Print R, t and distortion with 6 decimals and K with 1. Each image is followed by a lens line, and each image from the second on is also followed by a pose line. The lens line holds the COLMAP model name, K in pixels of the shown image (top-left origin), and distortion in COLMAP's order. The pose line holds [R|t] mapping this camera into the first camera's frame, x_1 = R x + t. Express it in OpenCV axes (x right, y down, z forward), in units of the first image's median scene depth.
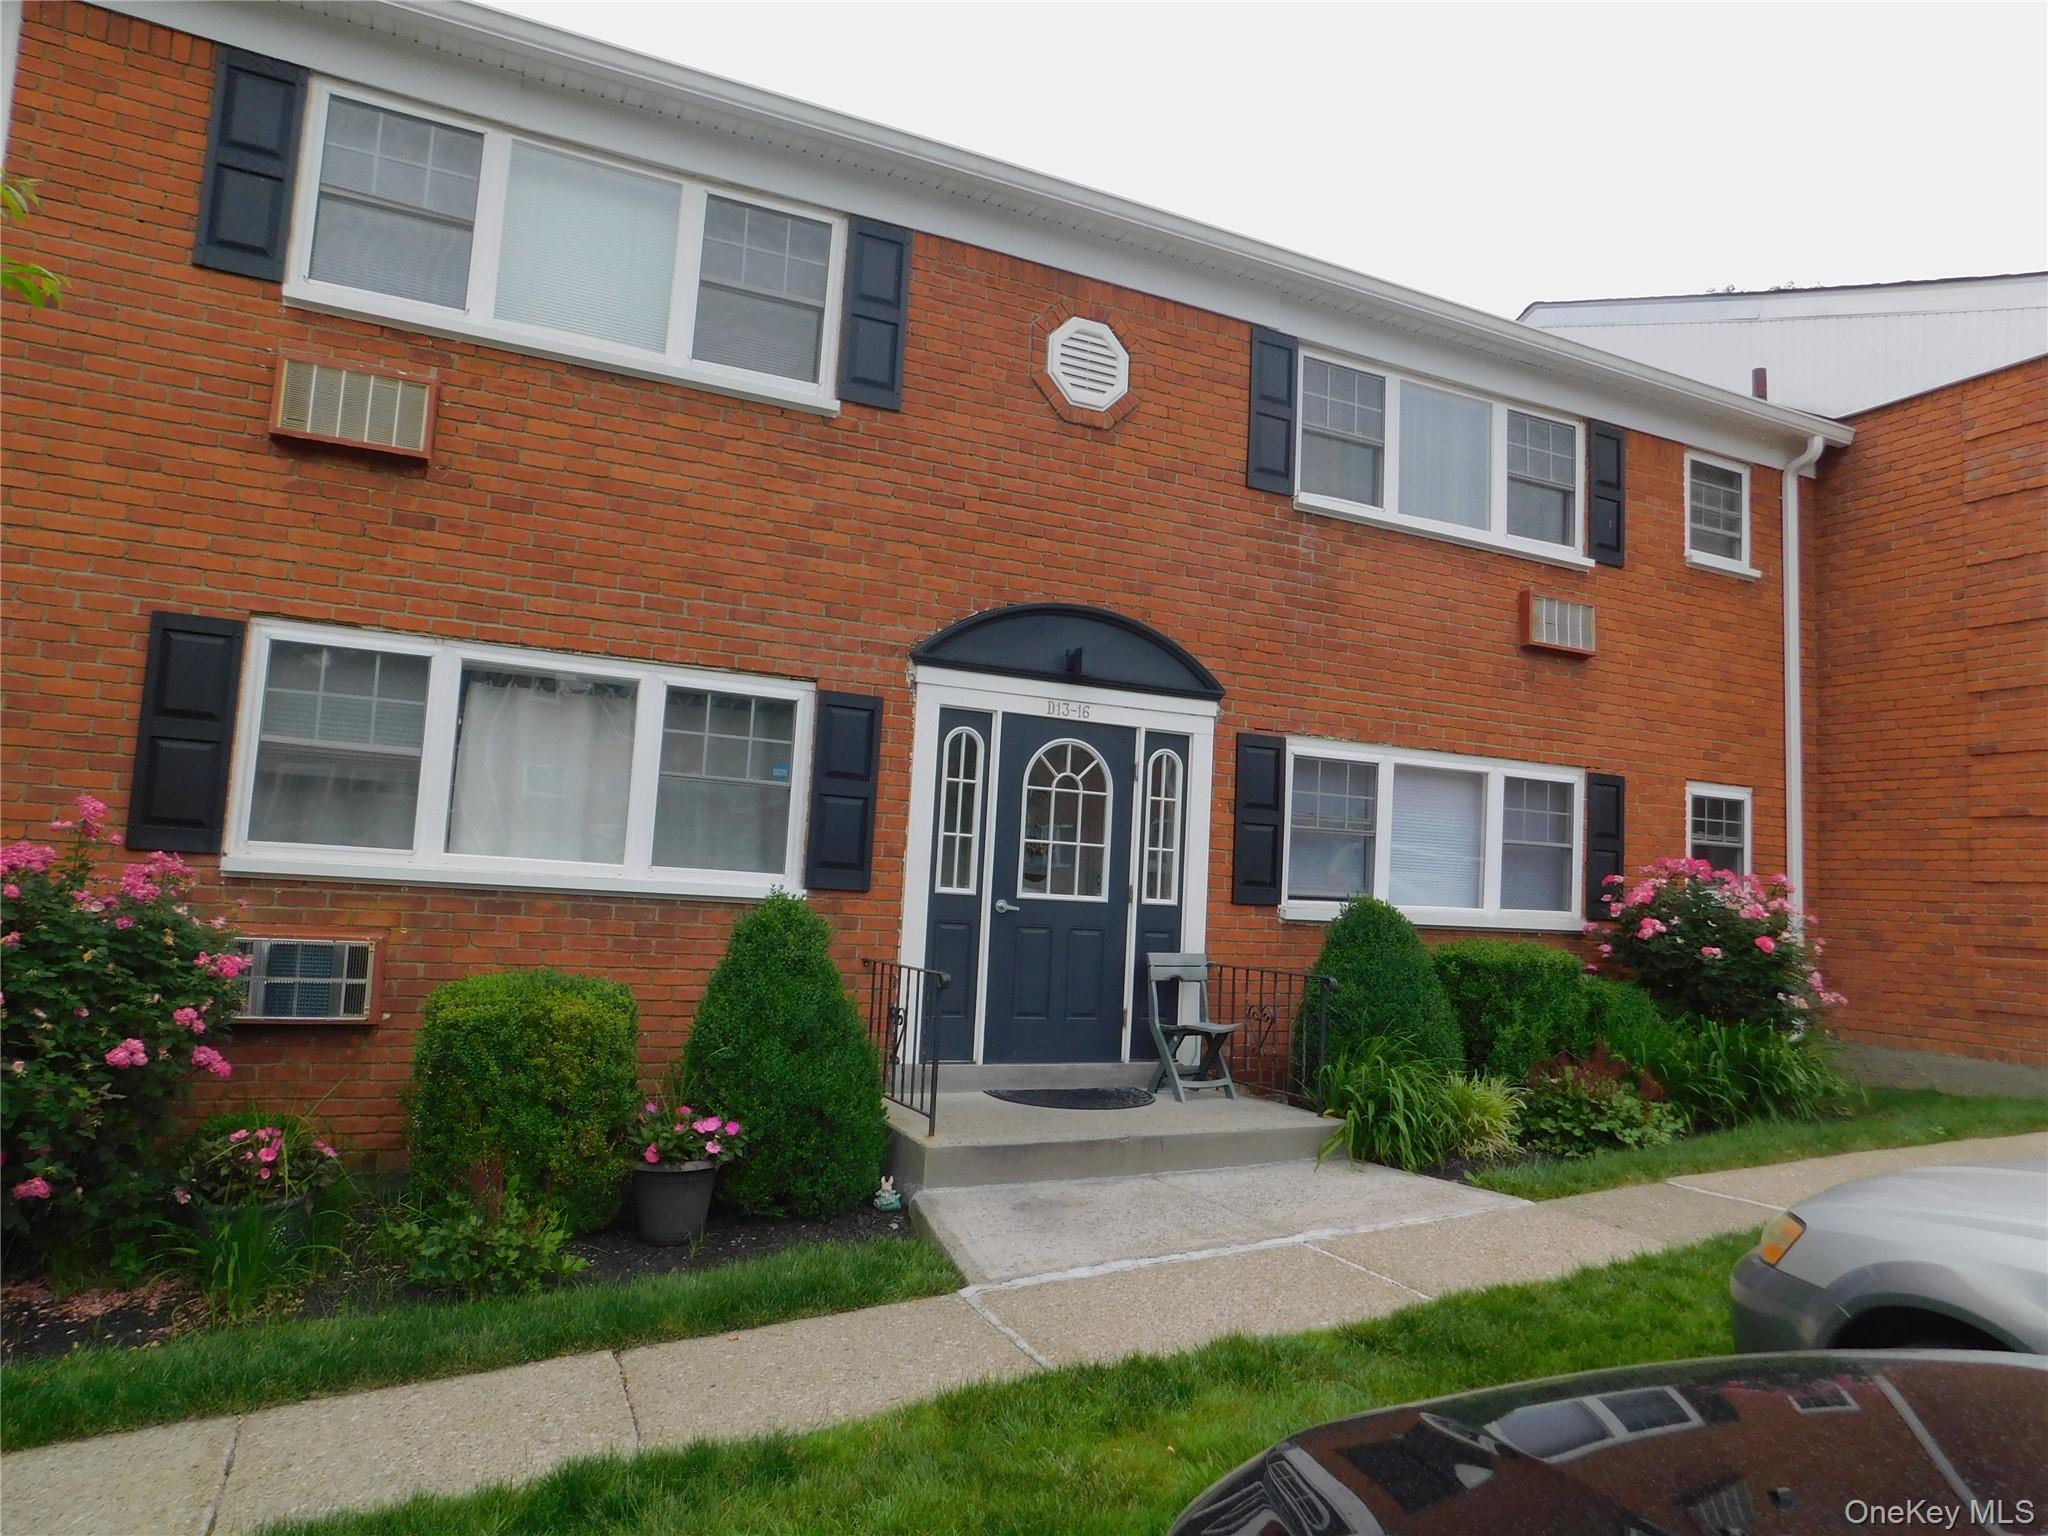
lens RADIAL K [[1350.0, 0, 1031.1], [0, 1350.0, 767.3], [0, 0, 1]] dist [-0.072850, 0.059312]
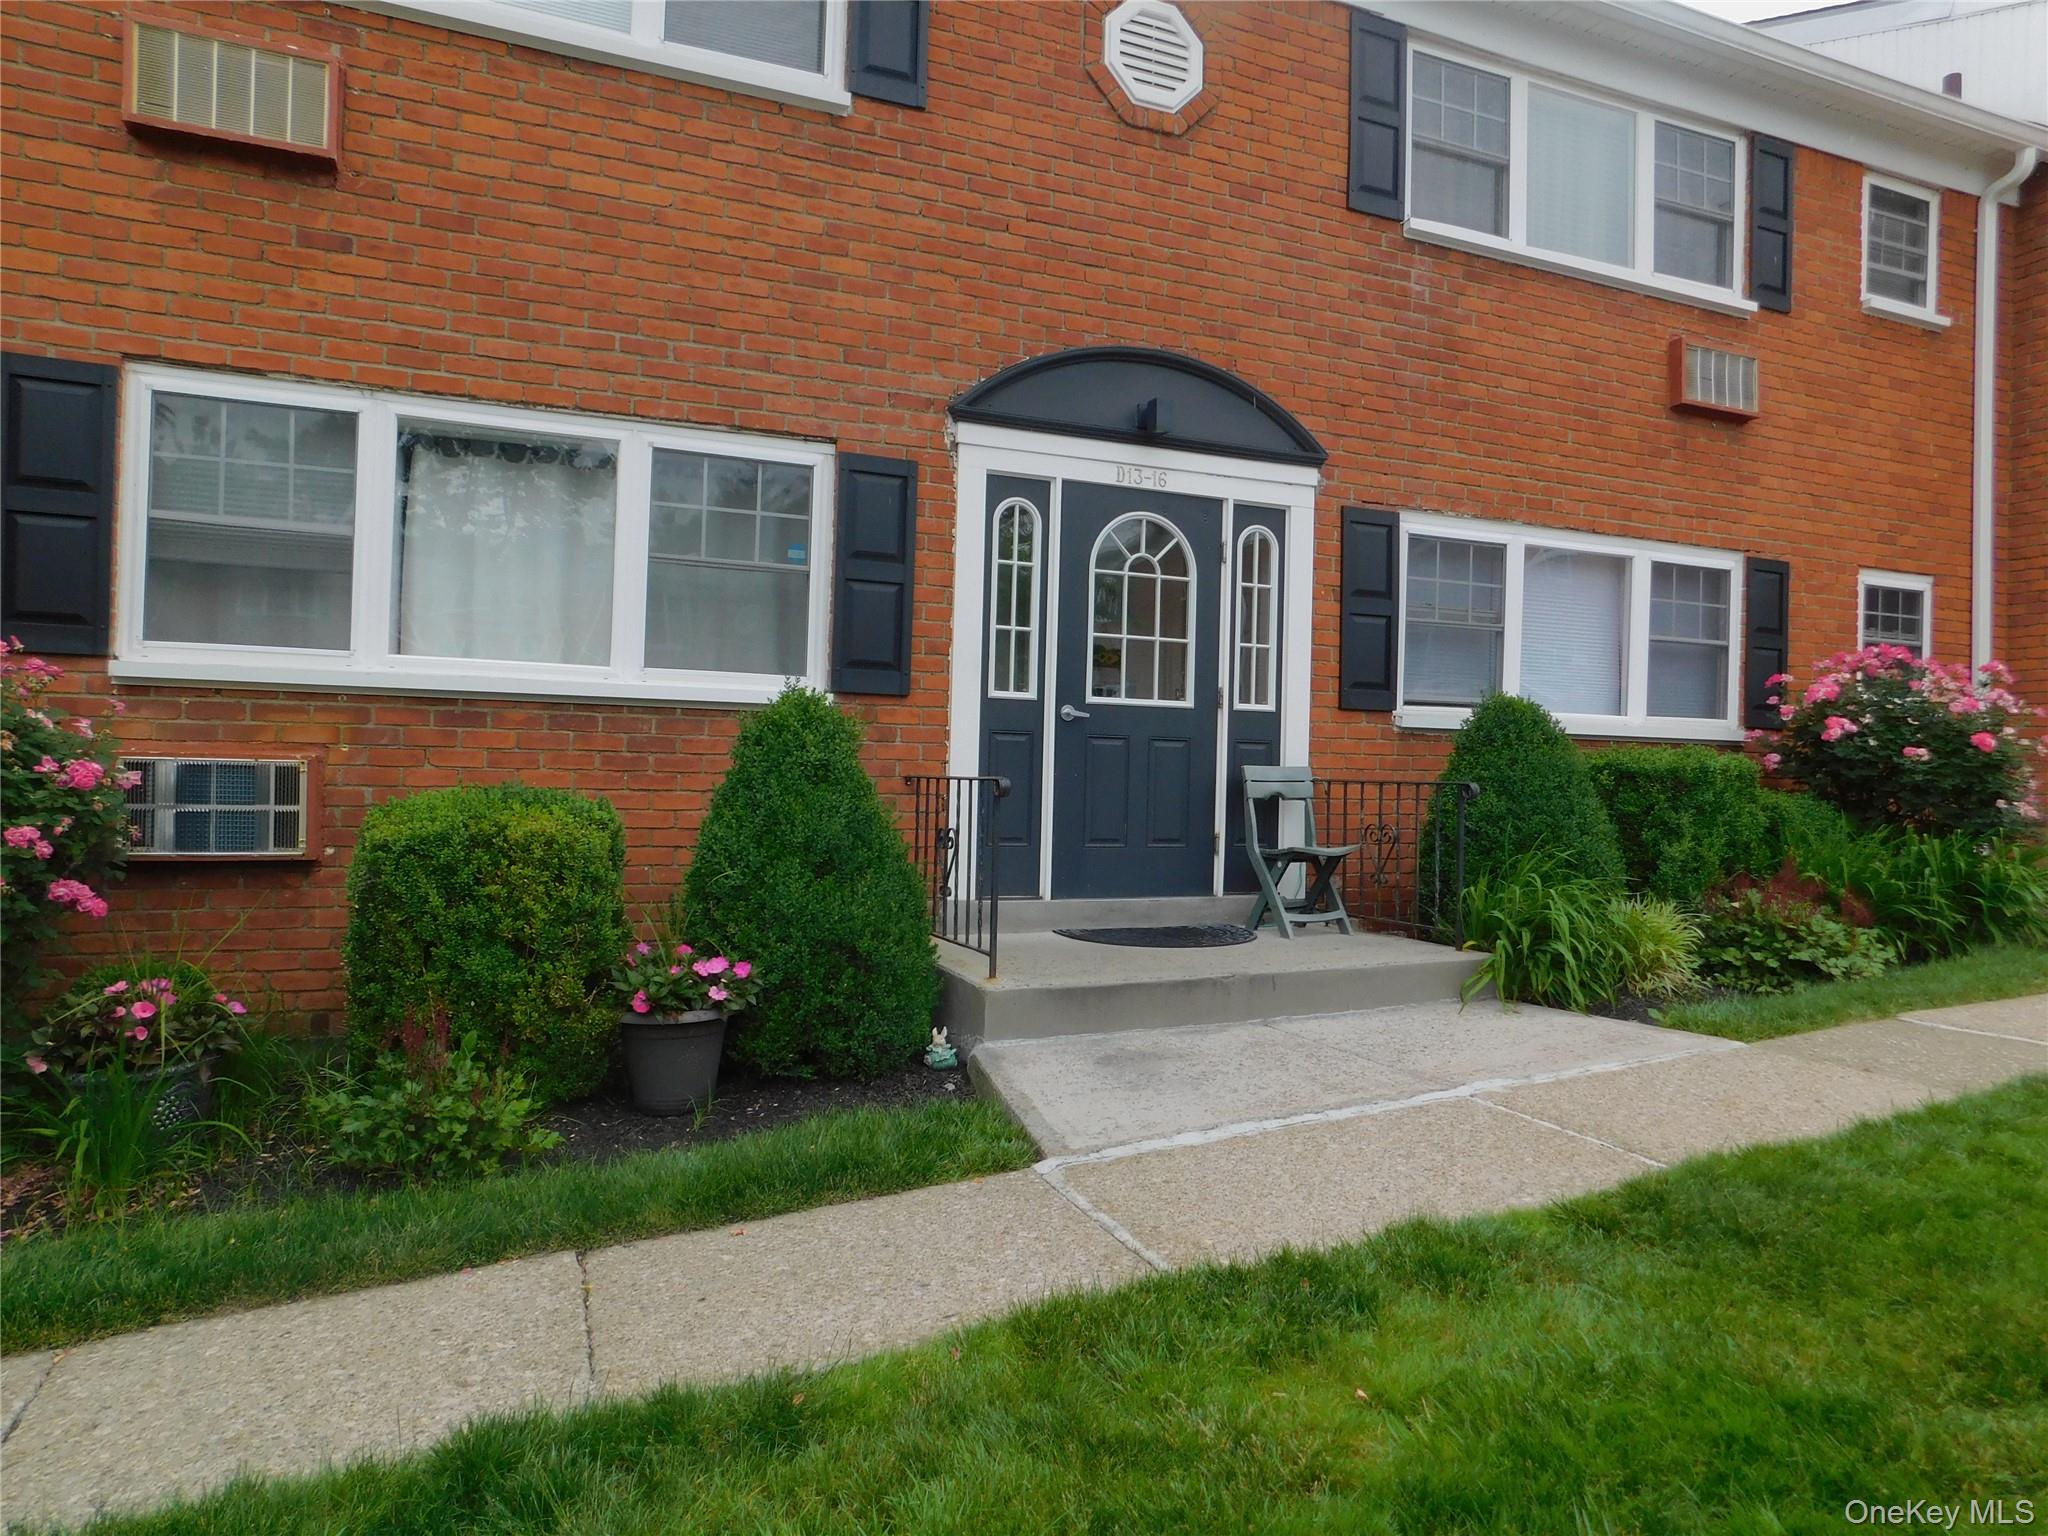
lens RADIAL K [[1350.0, 0, 1031.1], [0, 1350.0, 767.3], [0, 0, 1]] dist [-0.072850, 0.059312]
pose [[0.998788, -0.027181, -0.041044, -0.012391], [0.030778, 0.995492, 0.089708, 0.066691], [0.038421, -0.090862, 0.995122, 0.177852]]
